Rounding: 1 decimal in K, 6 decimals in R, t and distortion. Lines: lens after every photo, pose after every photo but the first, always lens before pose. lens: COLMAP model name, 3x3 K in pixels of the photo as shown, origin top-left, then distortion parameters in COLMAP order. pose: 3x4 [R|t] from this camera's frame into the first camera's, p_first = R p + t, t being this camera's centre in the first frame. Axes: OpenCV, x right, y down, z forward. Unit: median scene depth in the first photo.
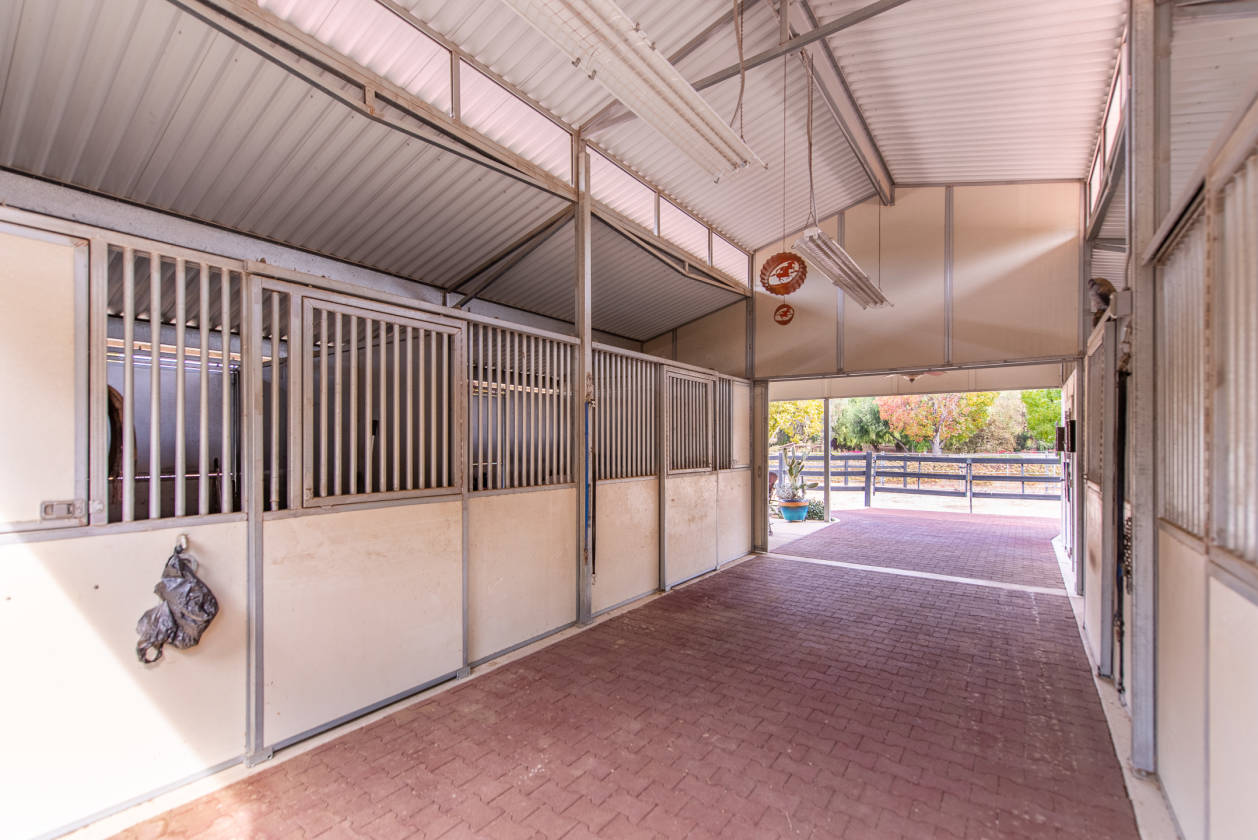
lens RADIAL K [[546.8, 0, 627.7], [0, 546.8, 431.4], [0, 0, 1]] dist [0.001234, 0.000092]
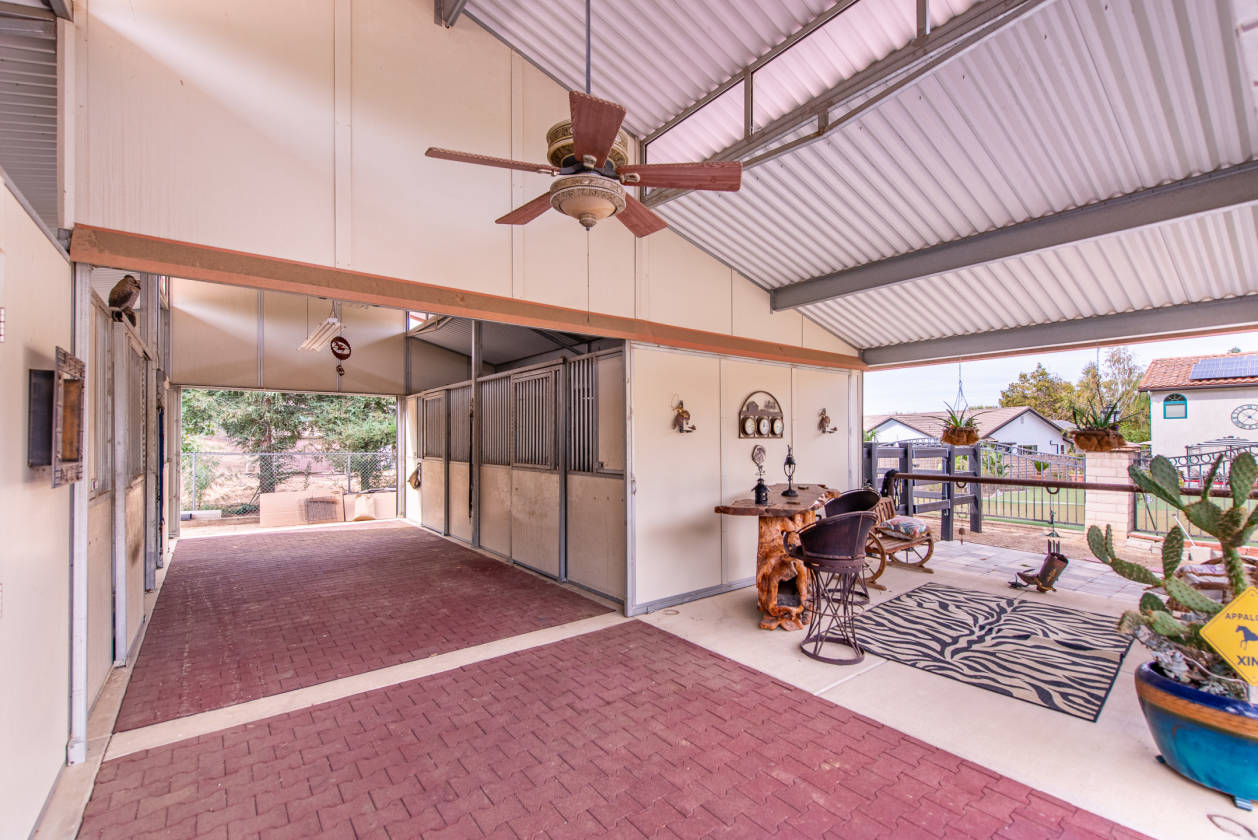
lens RADIAL K [[546.8, 0, 627.9], [0, 546.8, 432.1], [0, 0, 1]] dist [0.001234, 0.000092]
pose [[-0.290069, -0.013002, -0.956917, 1.008597], [0.019864, 0.999610, -0.019604, 0.029269], [0.956800, -0.024695, -0.289697, 1.407356]]
